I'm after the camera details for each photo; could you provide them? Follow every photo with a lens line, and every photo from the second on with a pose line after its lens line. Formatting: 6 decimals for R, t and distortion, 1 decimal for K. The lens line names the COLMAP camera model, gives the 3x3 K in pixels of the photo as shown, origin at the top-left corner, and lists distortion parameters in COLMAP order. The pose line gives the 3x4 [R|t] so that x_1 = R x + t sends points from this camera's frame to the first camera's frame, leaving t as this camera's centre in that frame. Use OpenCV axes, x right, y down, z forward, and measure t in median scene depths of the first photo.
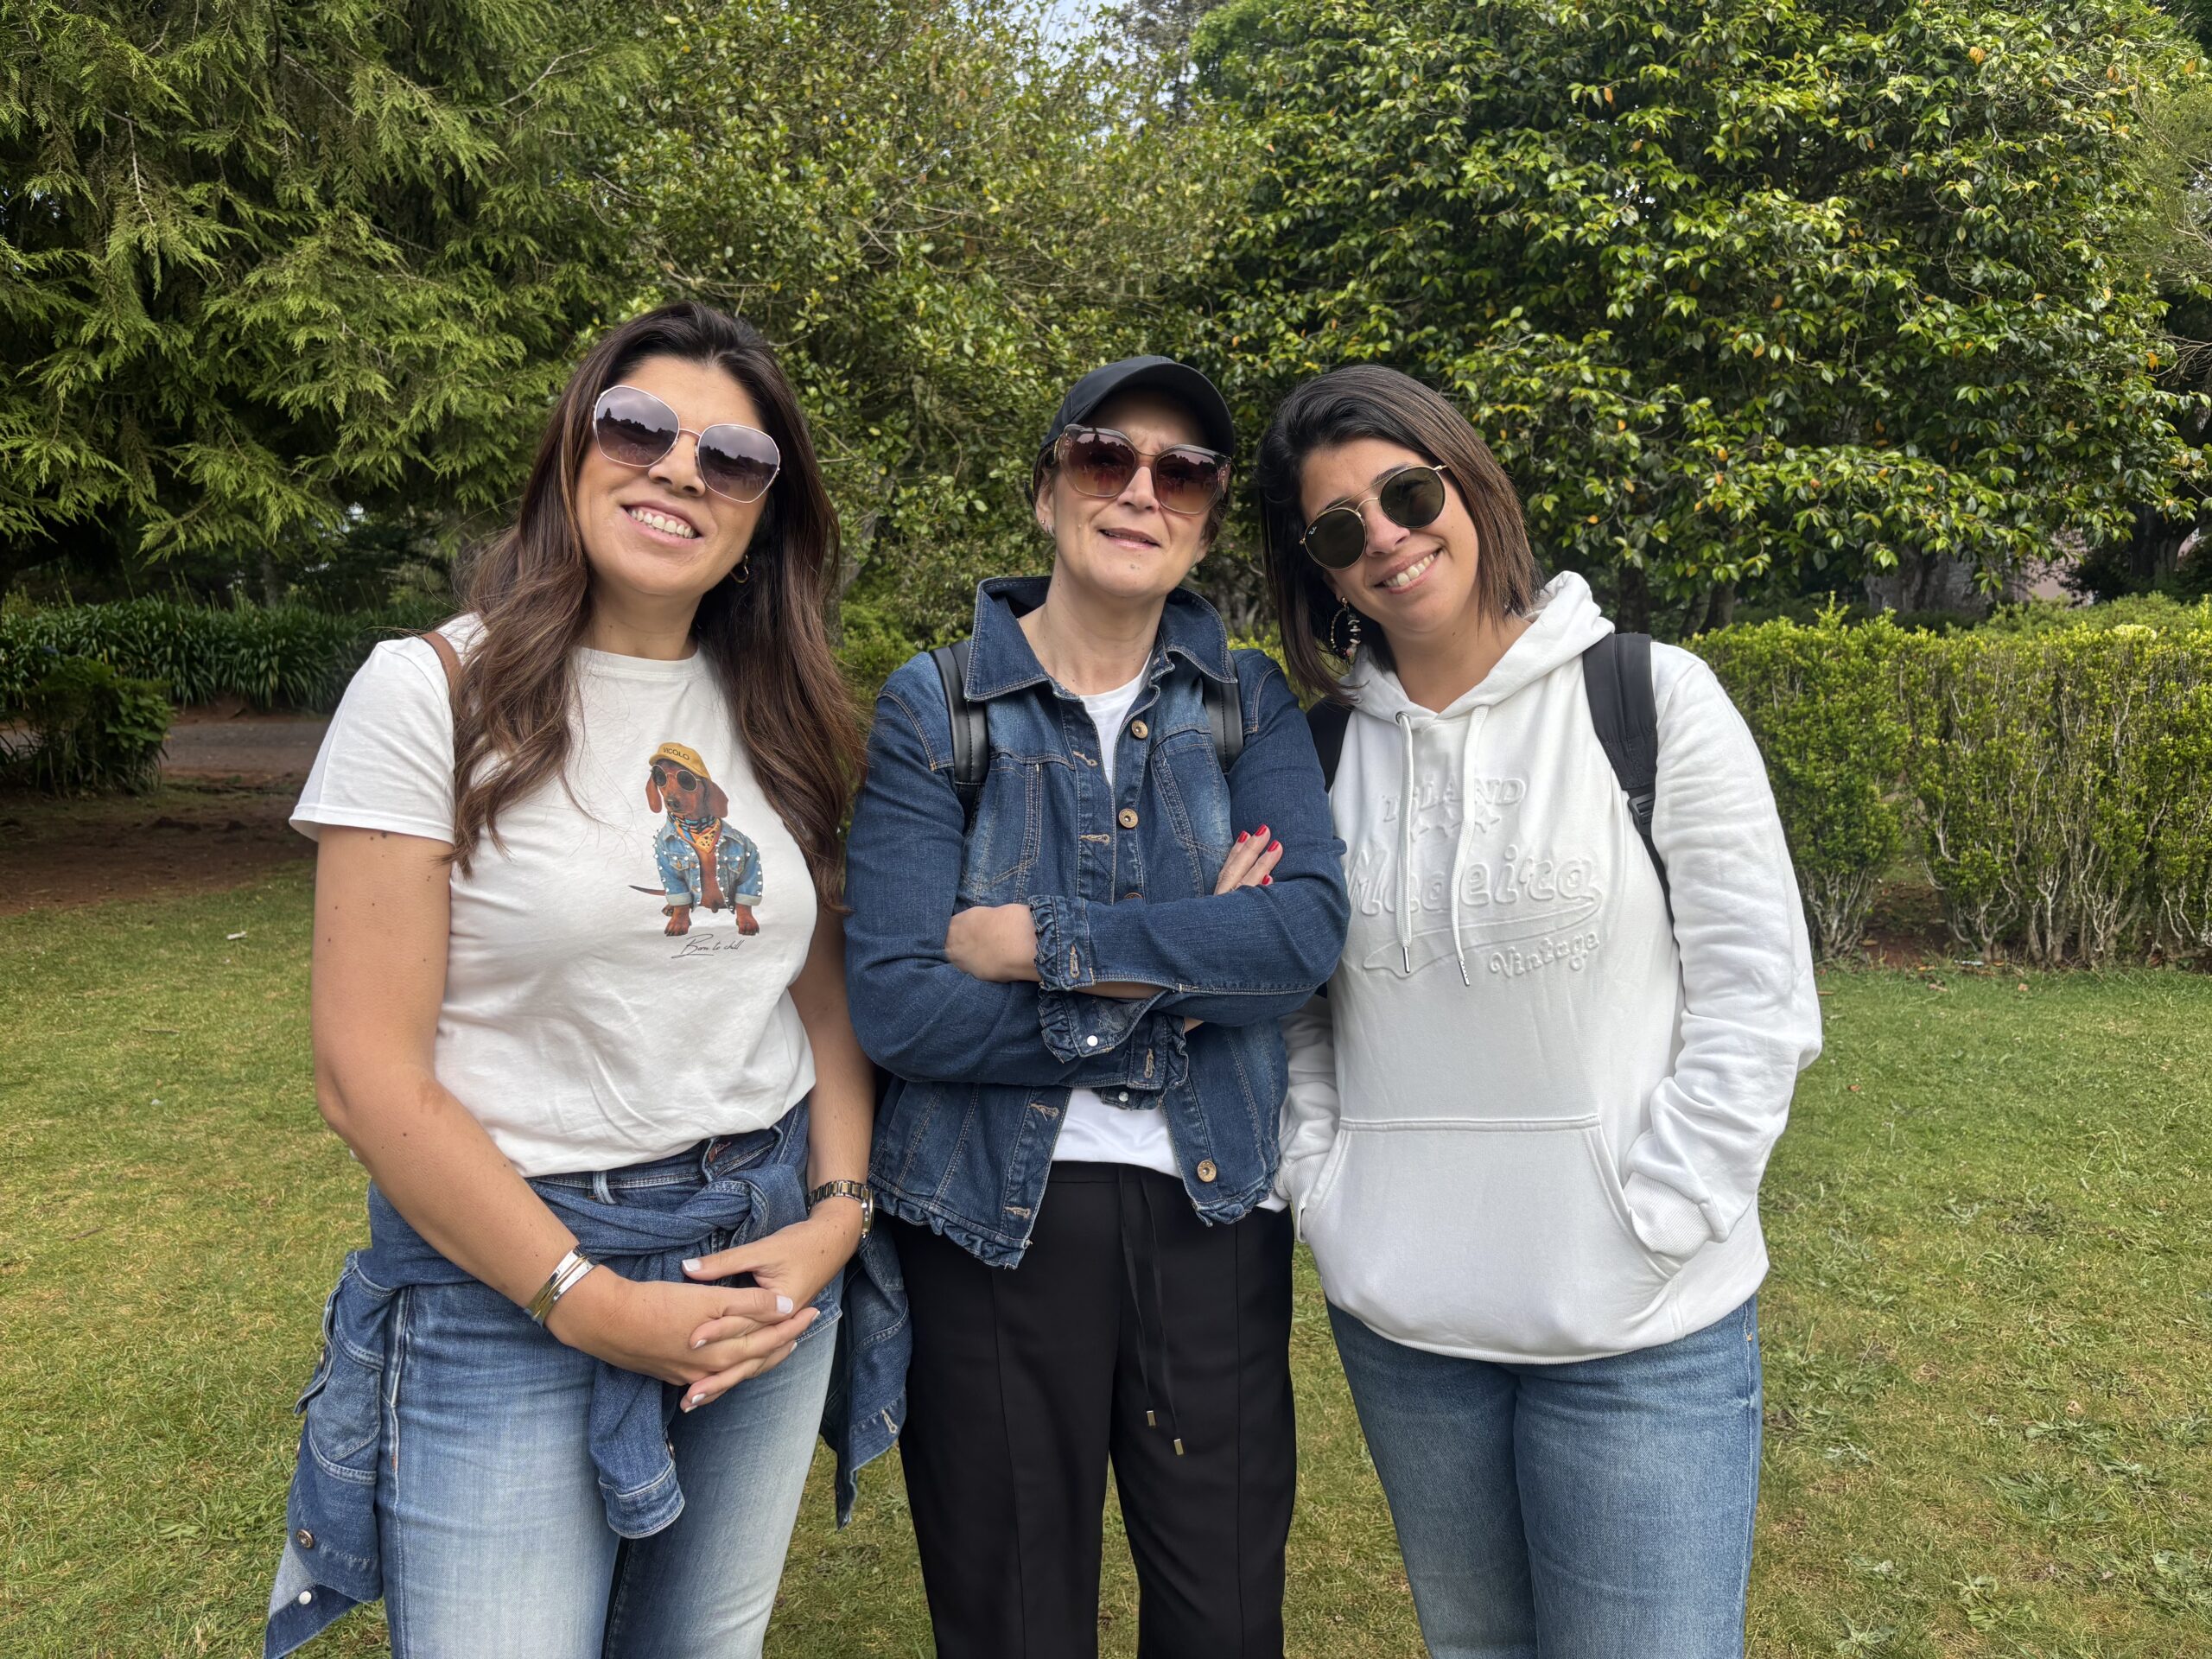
lens RADIAL K [[1674.5, 0, 1078.0], [0, 1674.5, 791.0], [0, 0, 1]] dist [0.045680, -0.051510]
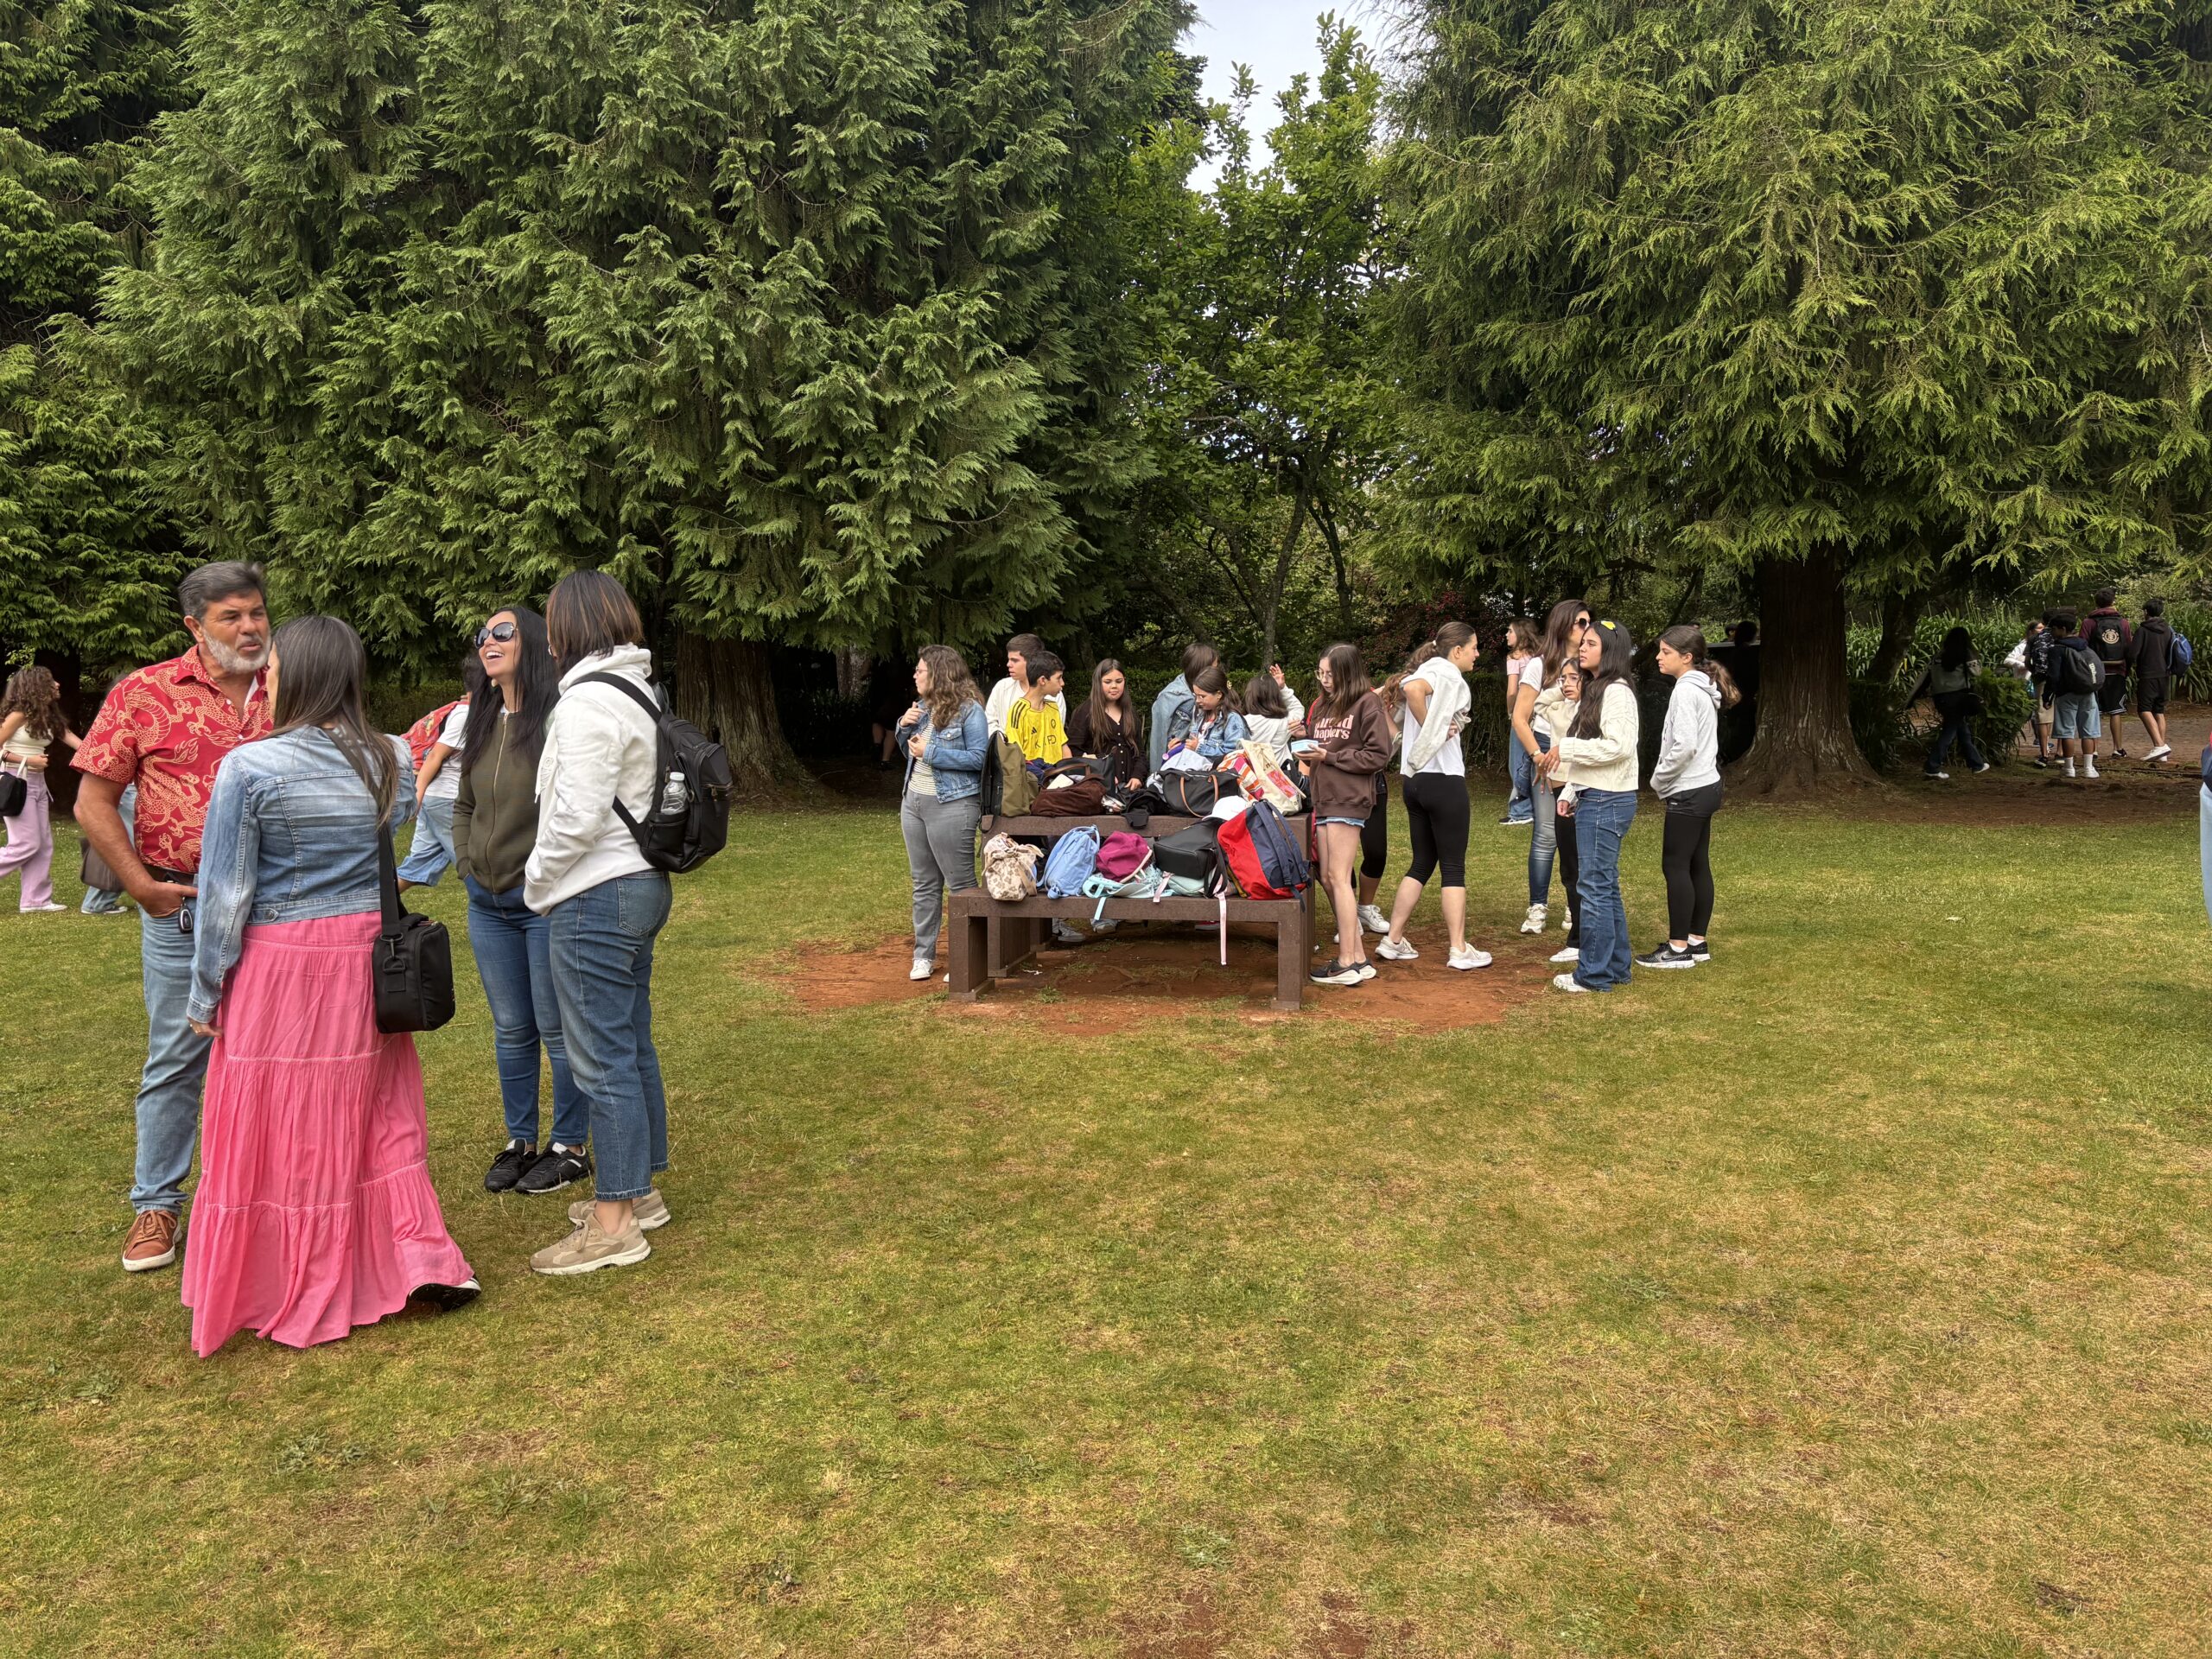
lens RADIAL K [[1674.5, 0, 1083.7], [0, 1674.5, 824.8], [0, 0, 1]] dist [0.045680, -0.051510]
pose [[0.625867, 0.067025, -0.777044, 0.034061], [-0.058362, 0.997532, 0.039036, 0.066809], [0.777743, 0.020919, 0.628234, -0.654502]]
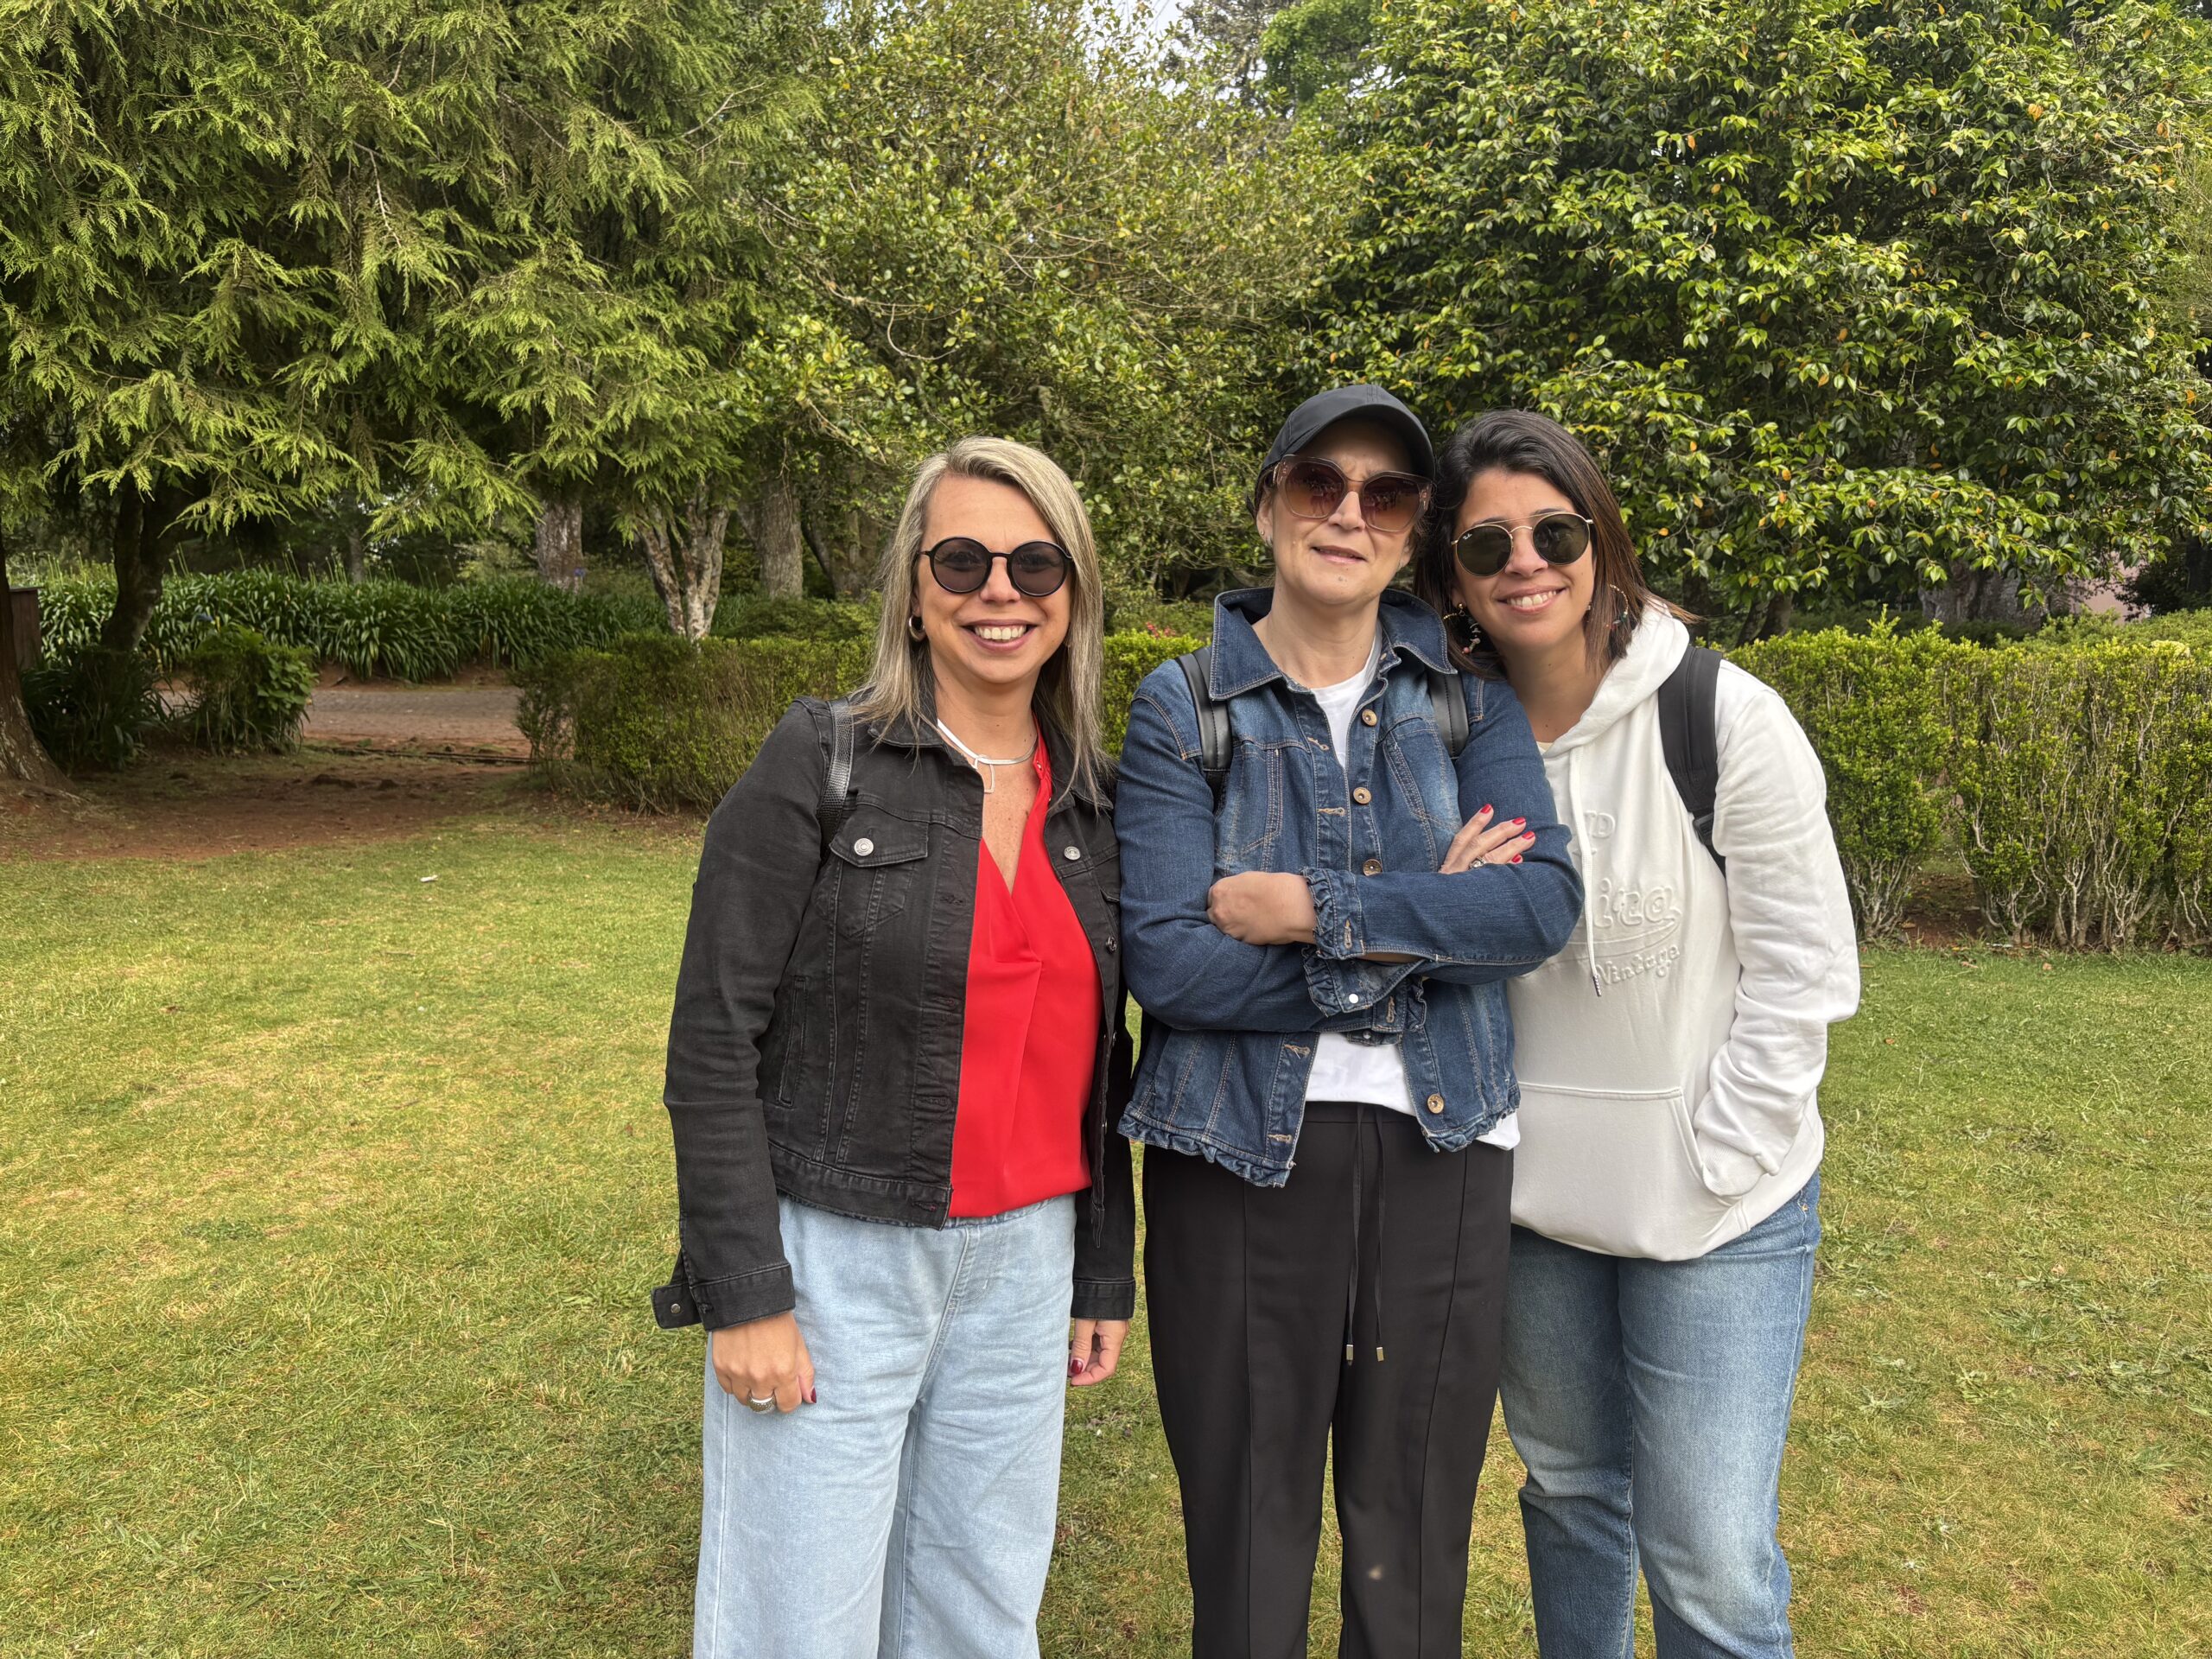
lens RADIAL K [[1674.5, 0, 1073.7], [0, 1674.5, 800.1], [0, 0, 1]] dist [0.045680, -0.051510]
pose [[0.999341, 0.026467, -0.024841, -0.045512], [-0.026169, 0.999583, 0.012245, 0.008921], [0.025155, -0.011587, 0.999616, -0.103715]]
